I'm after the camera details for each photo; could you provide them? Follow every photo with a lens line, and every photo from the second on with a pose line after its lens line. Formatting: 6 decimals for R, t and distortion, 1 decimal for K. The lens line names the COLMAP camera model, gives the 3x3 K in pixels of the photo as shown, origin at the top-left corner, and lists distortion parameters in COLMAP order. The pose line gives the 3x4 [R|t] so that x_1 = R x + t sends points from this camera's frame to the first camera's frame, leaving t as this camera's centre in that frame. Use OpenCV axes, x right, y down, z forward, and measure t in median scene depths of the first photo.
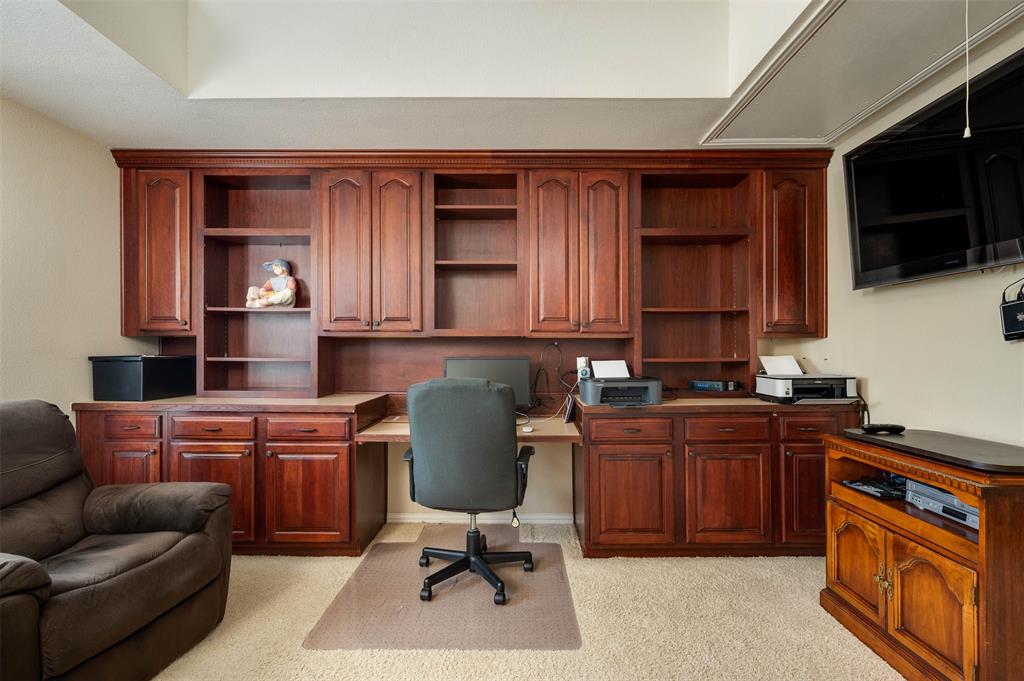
lens RADIAL K [[474.4, 0, 512.9], [0, 474.4, 347.6], [0, 0, 1]] dist [-0.000411, -0.000100]
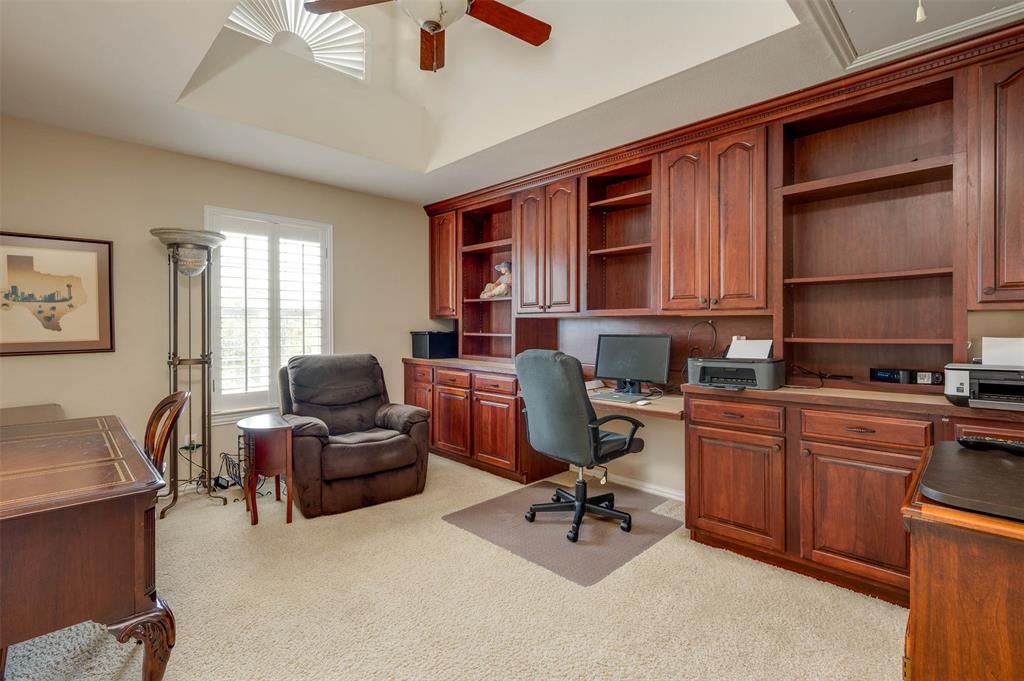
lens RADIAL K [[474.4, 0, 510.9], [0, 474.4, 331.3], [0, 0, 1]] dist [-0.000411, -0.000100]
pose [[0.708030, 0.005358, -0.706162, 0.557348], [0.000200, 0.999970, 0.007788, 0.004249], [0.706182, -0.005655, 0.708007, 0.041045]]
